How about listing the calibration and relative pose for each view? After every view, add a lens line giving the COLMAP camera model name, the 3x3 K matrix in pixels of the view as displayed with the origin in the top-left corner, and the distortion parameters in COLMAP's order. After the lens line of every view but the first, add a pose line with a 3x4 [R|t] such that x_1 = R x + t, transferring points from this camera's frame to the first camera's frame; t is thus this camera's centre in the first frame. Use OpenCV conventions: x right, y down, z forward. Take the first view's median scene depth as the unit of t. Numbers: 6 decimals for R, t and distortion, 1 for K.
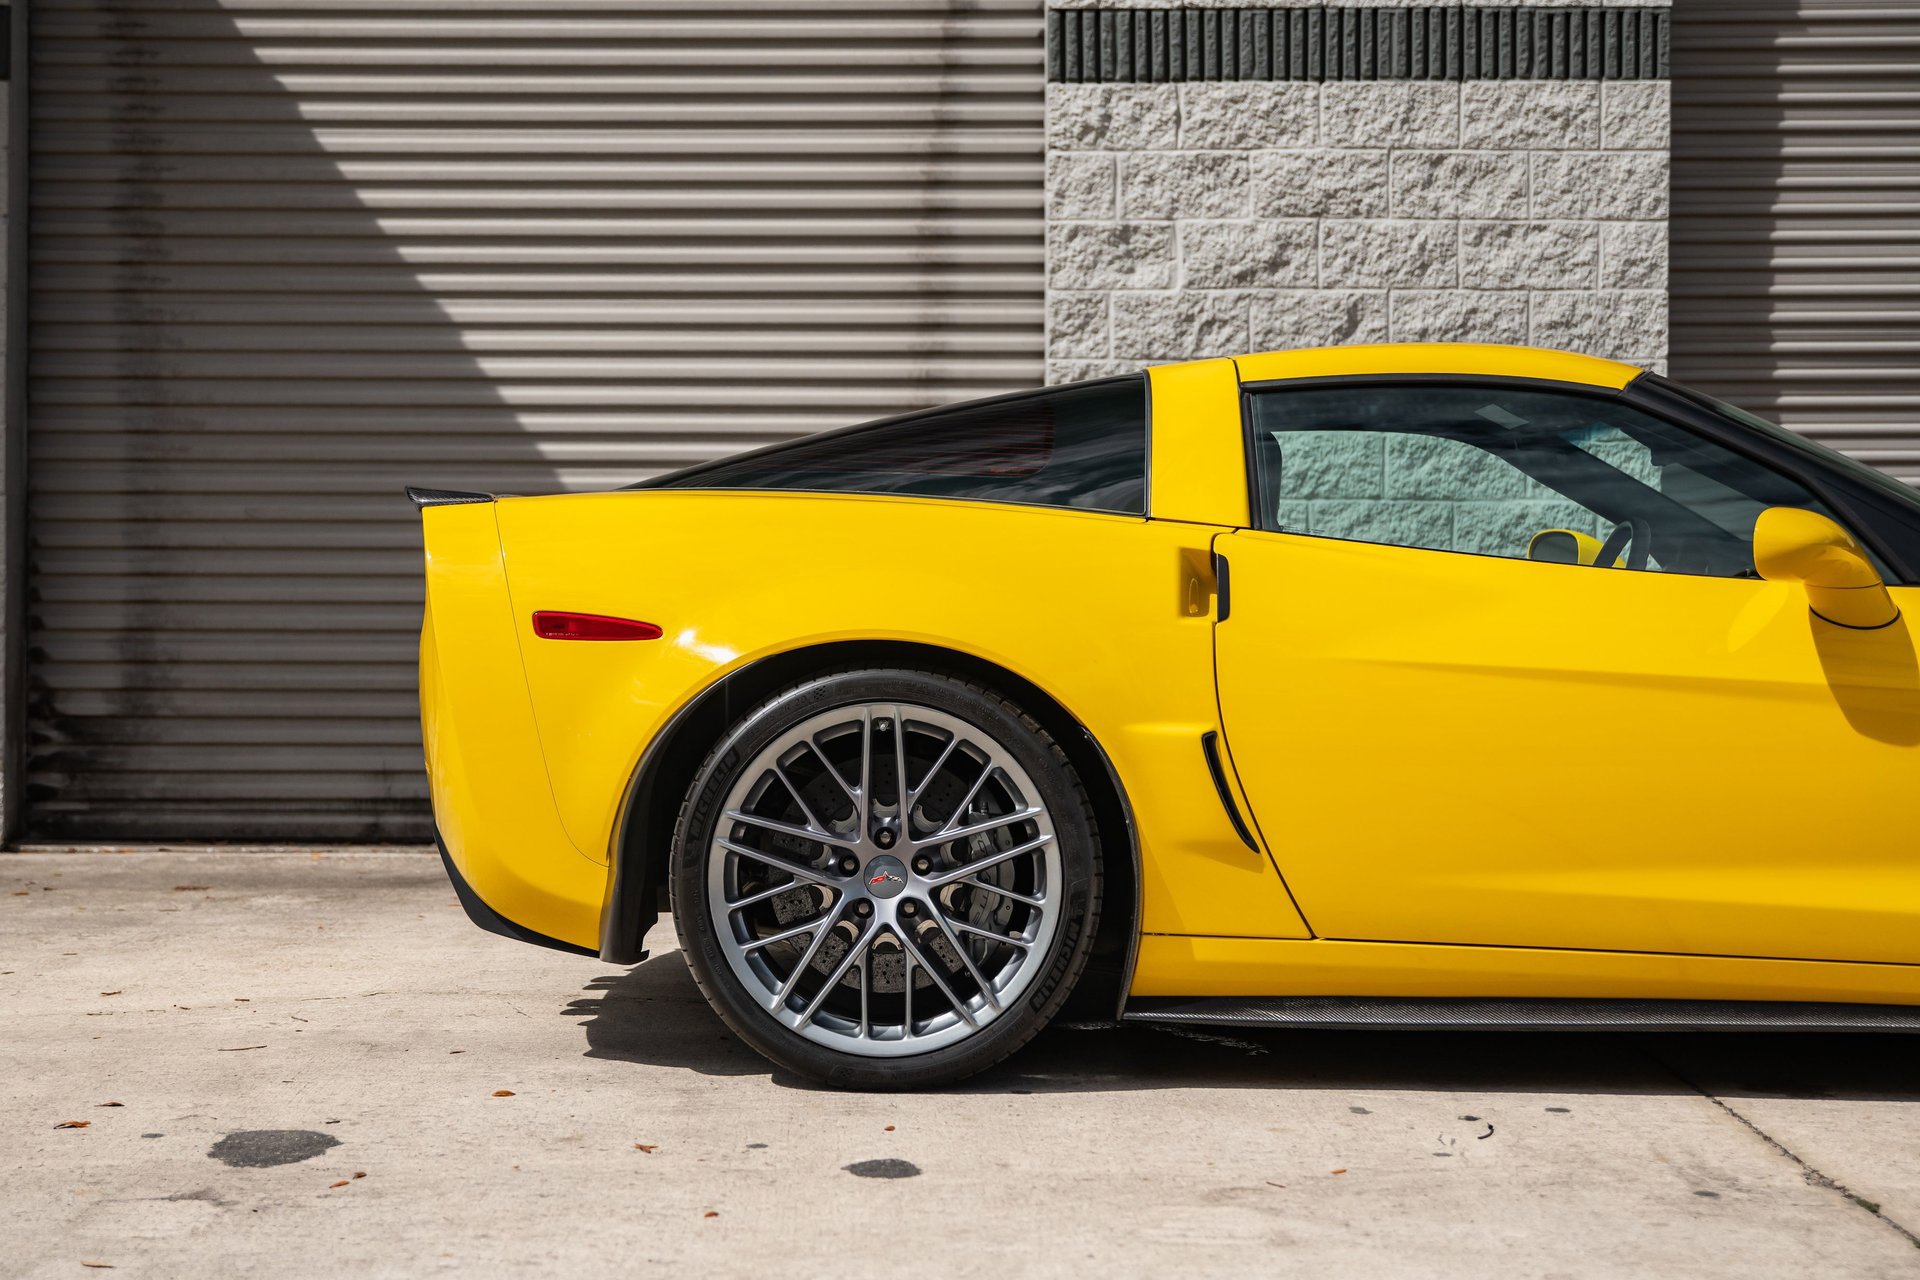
lens RADIAL K [[3172.5, 0, 1009.0], [0, 3172.5, 605.3], [0, 0, 1]] dist [0.098881, 0.000000]
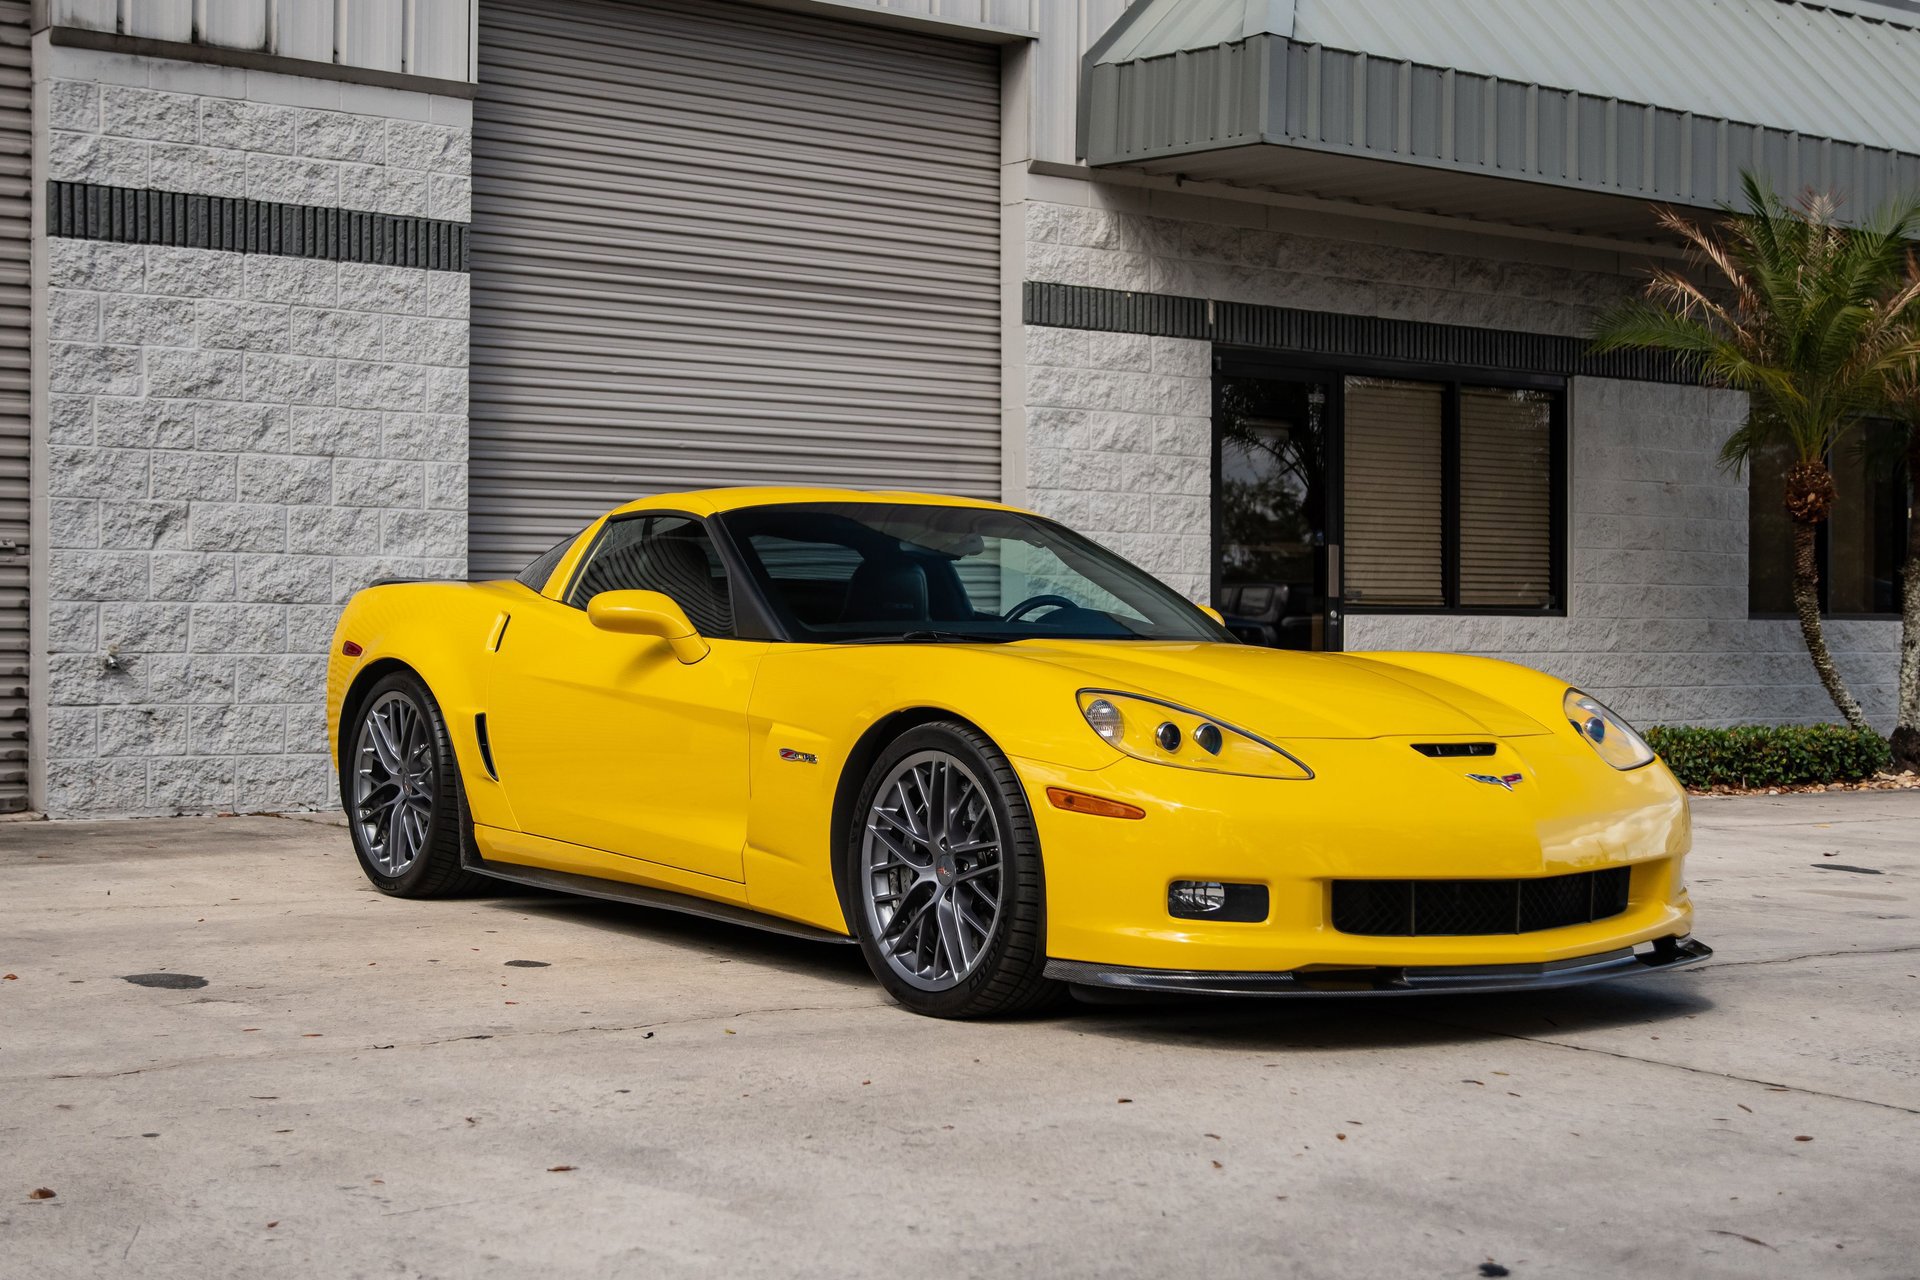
lens RADIAL K [[2749.8, 0, 895.2], [0, 2749.8, 629.3], [0, 0, 1]] dist [0.039233, 0.000000]
pose [[0.811247, 0.003216, 0.584695, -0.374870], [-0.009896, 0.999917, 0.008230, -0.012986], [-0.584620, -0.012463, 0.811211, -0.144258]]
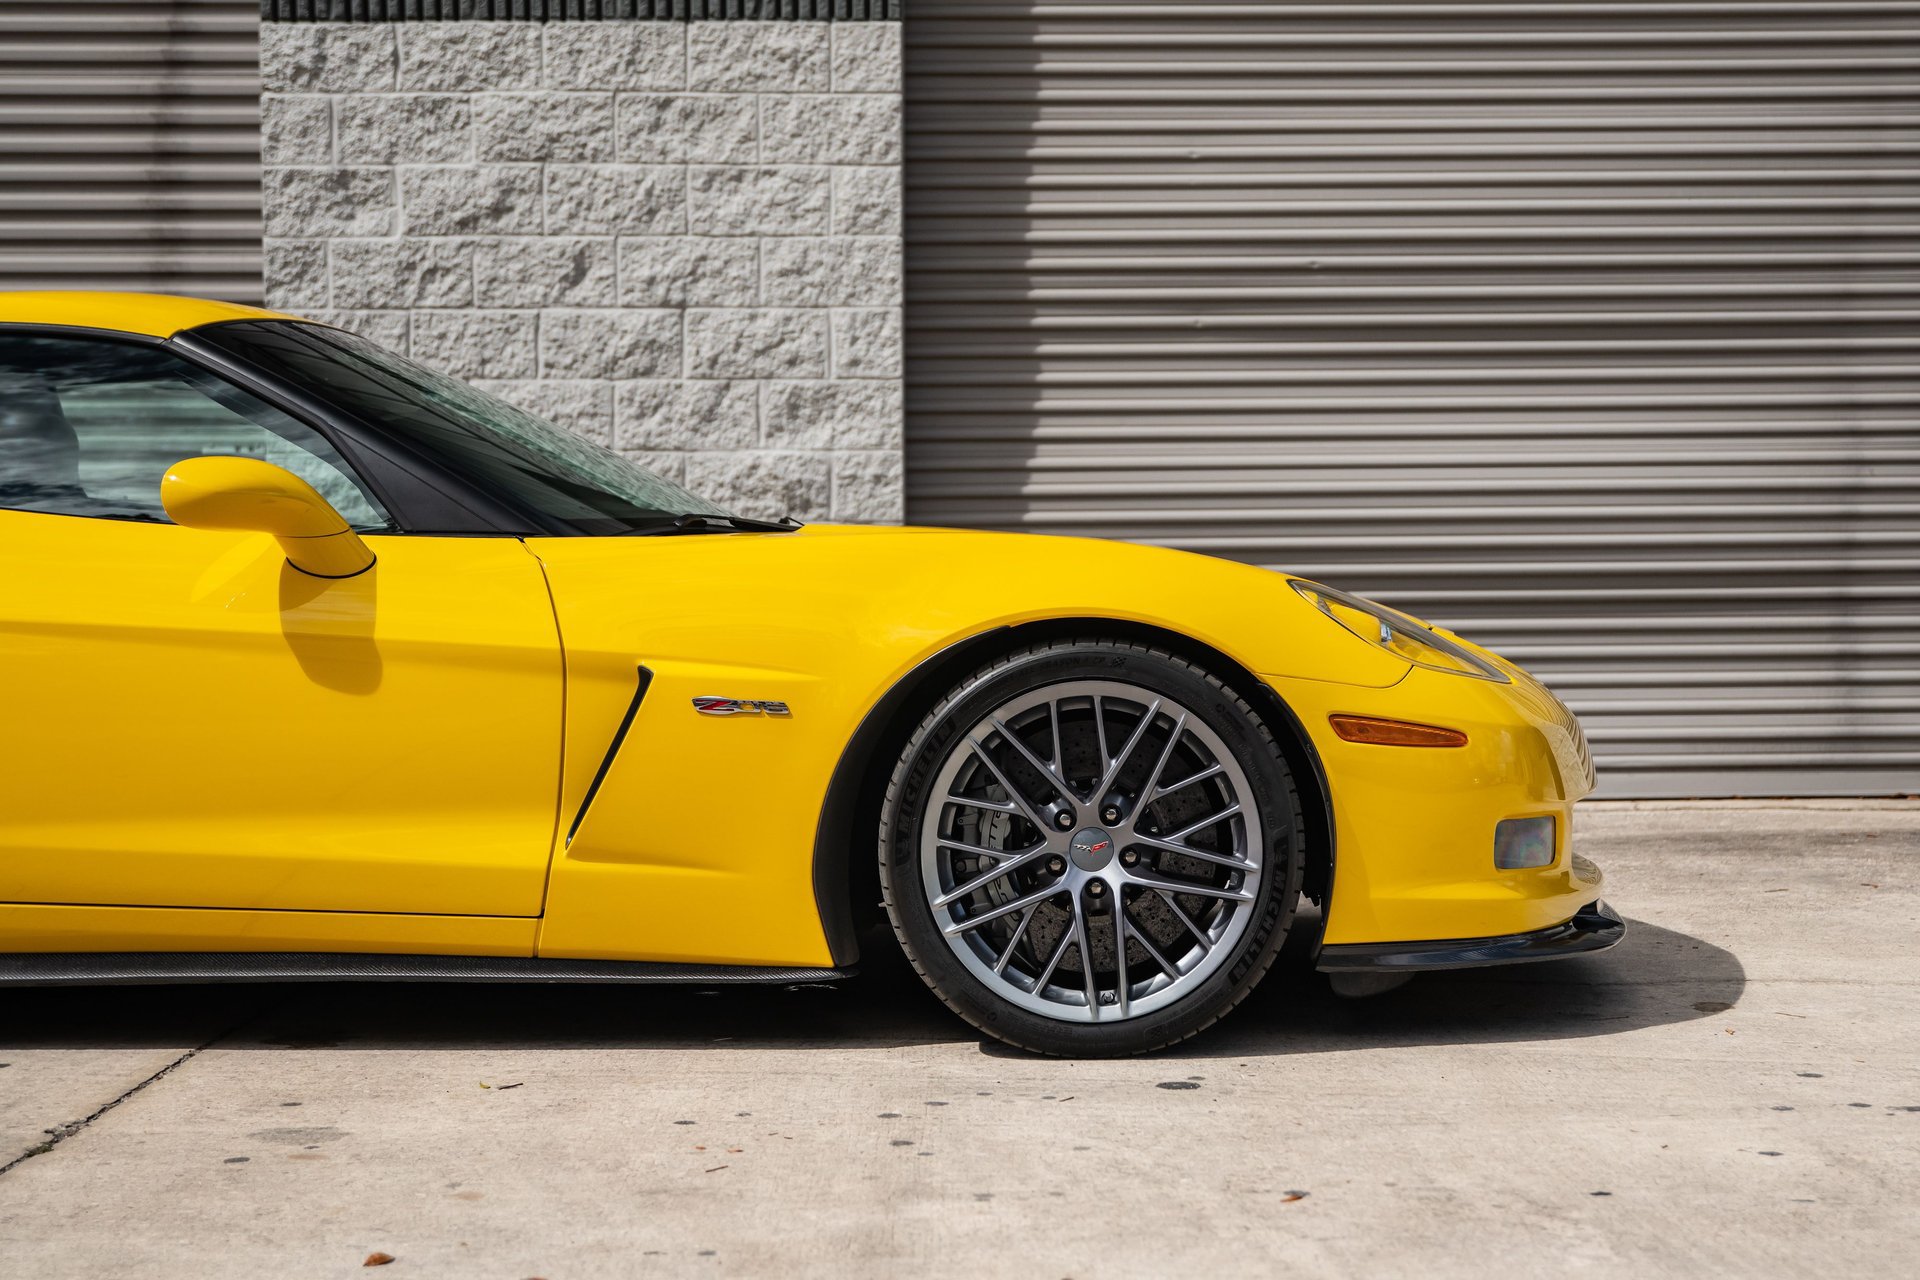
lens RADIAL K [[3259.1, 0, 952.5], [0, 3259.1, 644.5], [0, 0, 1]] dist [0.076871, 0.000000]
pose [[0.999702, -0.008183, 0.022995, 0.198406], [0.007634, 0.999686, 0.023860, 0.002690], [-0.023183, -0.023678, 0.999451, -0.005585]]
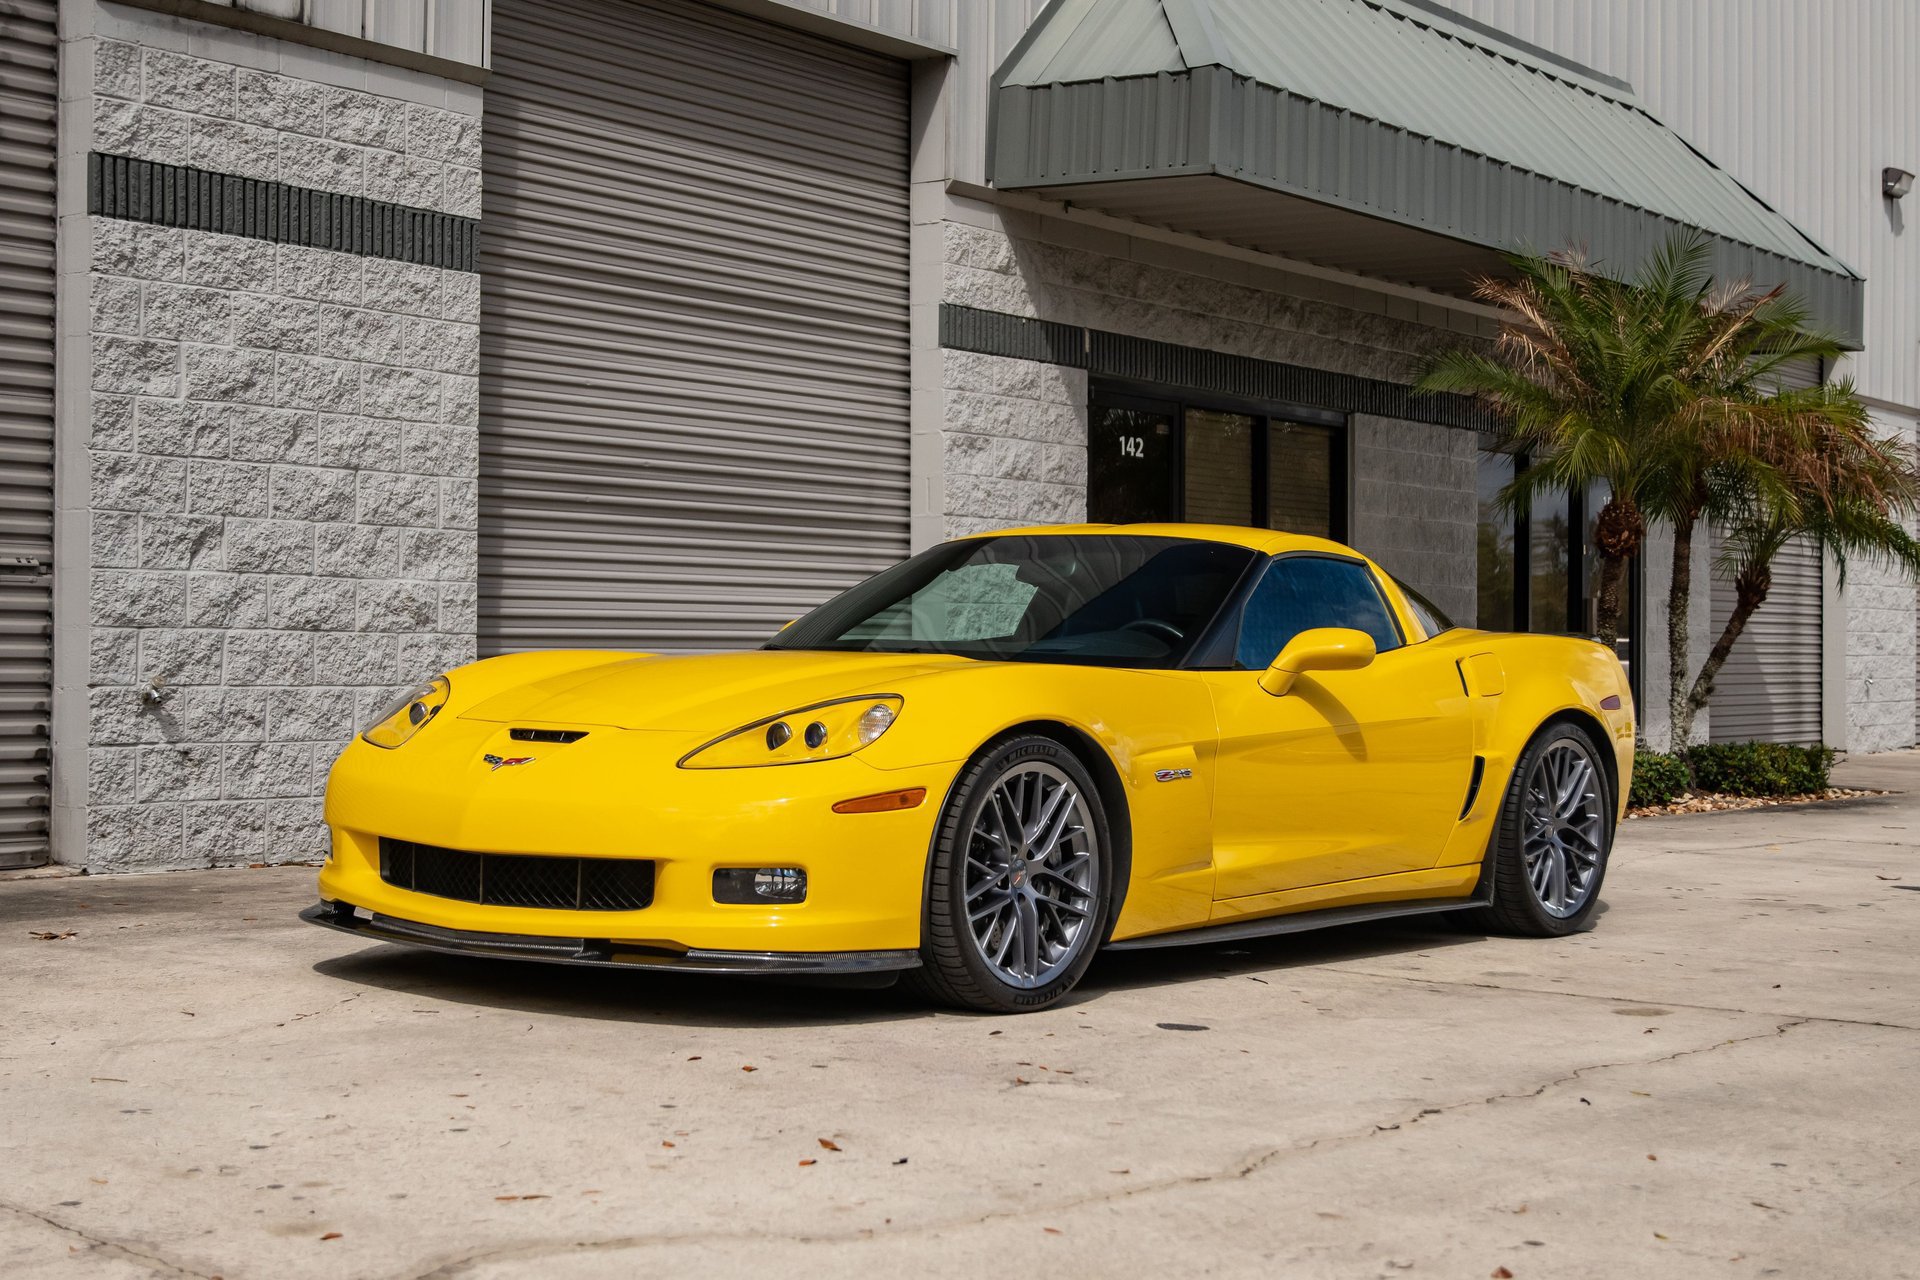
lens RADIAL K [[2784.7, 0, 909.4], [0, 2784.7, 651.9], [0, 0, 1]] dist [0.014112, 0.000000]
pose [[0.615232, 0.005457, 0.788327, -0.613821], [-0.012669, 0.999915, 0.002966, -0.009617], [-0.788244, -0.011812, 0.615250, 0.126007]]
